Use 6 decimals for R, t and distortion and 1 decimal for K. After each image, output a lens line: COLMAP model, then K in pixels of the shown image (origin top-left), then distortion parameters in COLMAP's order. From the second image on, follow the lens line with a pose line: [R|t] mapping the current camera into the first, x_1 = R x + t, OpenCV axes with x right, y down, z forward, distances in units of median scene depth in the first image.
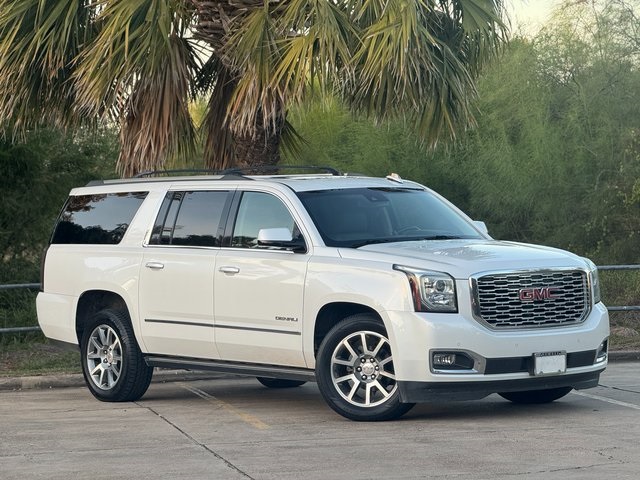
lens RADIAL K [[2248.6, 0, 320.0], [0, 2248.6, 240.0], [0, 0, 1]] dist [0.228898, 0.159893]
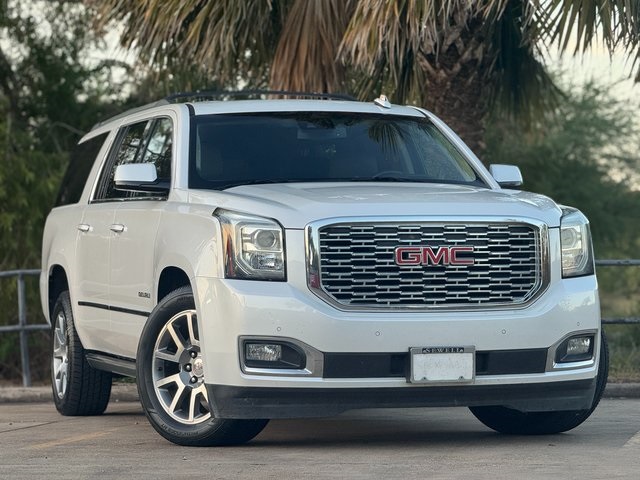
lens RADIAL K [[2248.6, 0, 320.0], [0, 2248.6, 240.0], [0, 0, 1]] dist [0.228898, 0.159893]
pose [[0.928483, 0.009073, -0.371263, 0.303032], [-0.018780, 0.999570, -0.022538, 0.034249], [0.370899, 0.027899, 0.928254, 0.396050]]
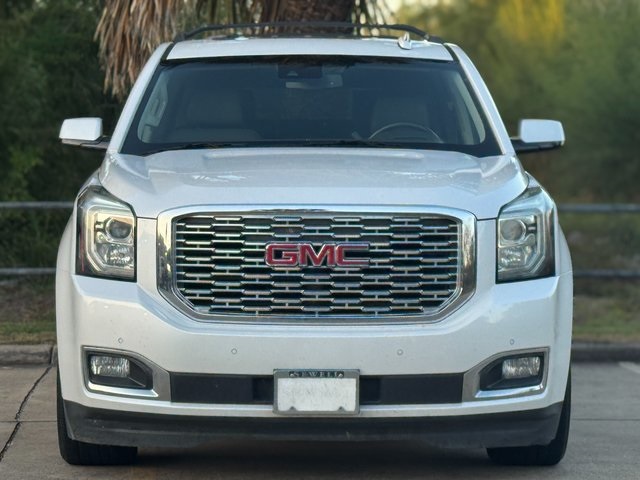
lens RADIAL K [[2255.7, 0, 320.0], [0, 2255.7, 240.0], [0, 0, 1]] dist [0.201754, 0.721878]
pose [[0.797773, 0.057041, -0.600254, 0.405112], [-0.035459, 0.998231, 0.047732, -0.004105], [0.601914, -0.016795, 0.798384, 0.589638]]
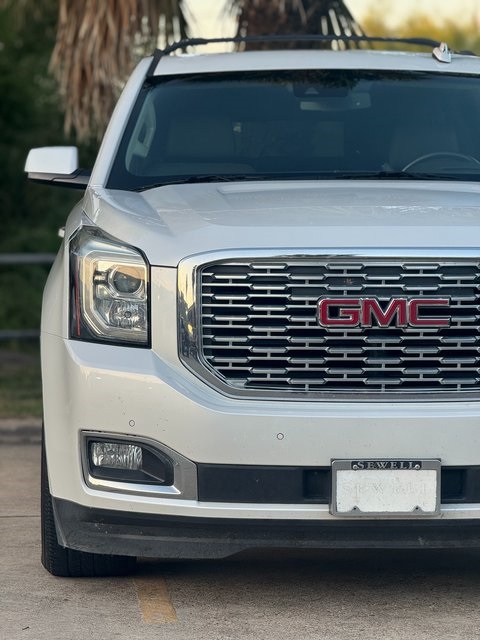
lens RADIAL K [[2248.6, 0, 261.8], [0, 2248.6, 321.7], [0, 0, 1]] dist [0.228898, 0.159893]
pose [[0.817728, 0.058732, -0.572600, 0.308668], [-0.032127, 0.997887, 0.056473, 0.003504], [0.574707, -0.027784, 0.817887, 0.658525]]
